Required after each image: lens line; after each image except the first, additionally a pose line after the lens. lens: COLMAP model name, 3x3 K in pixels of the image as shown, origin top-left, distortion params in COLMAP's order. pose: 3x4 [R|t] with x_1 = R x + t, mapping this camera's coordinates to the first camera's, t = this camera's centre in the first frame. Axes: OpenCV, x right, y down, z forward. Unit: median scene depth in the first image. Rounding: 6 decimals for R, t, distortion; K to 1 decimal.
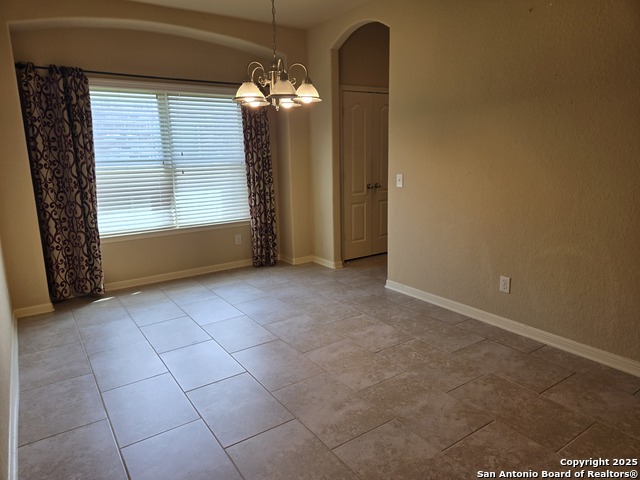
lens RADIAL K [[430.7, 0, 318.5], [0, 430.7, 237.4], [0, 0, 1]] dist [0.046890, -0.013759]
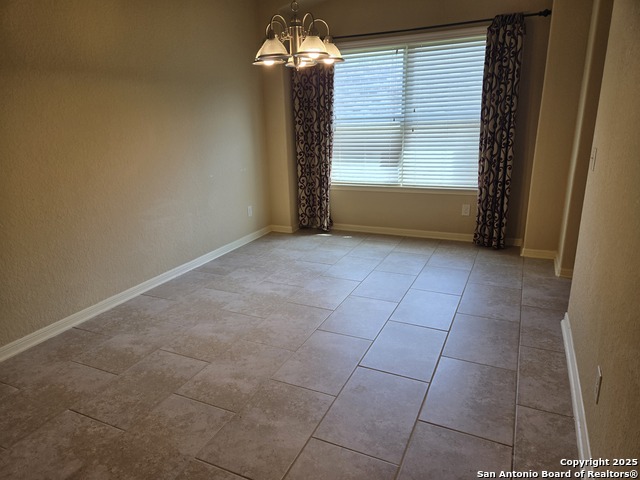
lens RADIAL K [[430.7, 0, 316.4], [0, 430.7, 244.2], [0, 0, 1]] dist [0.046890, -0.013759]
pose [[0.494730, 0.256051, -0.830470, 0.471178], [-0.148495, 0.966463, 0.209518, -0.076904], [0.856266, 0.019666, 0.516160, 0.330450]]
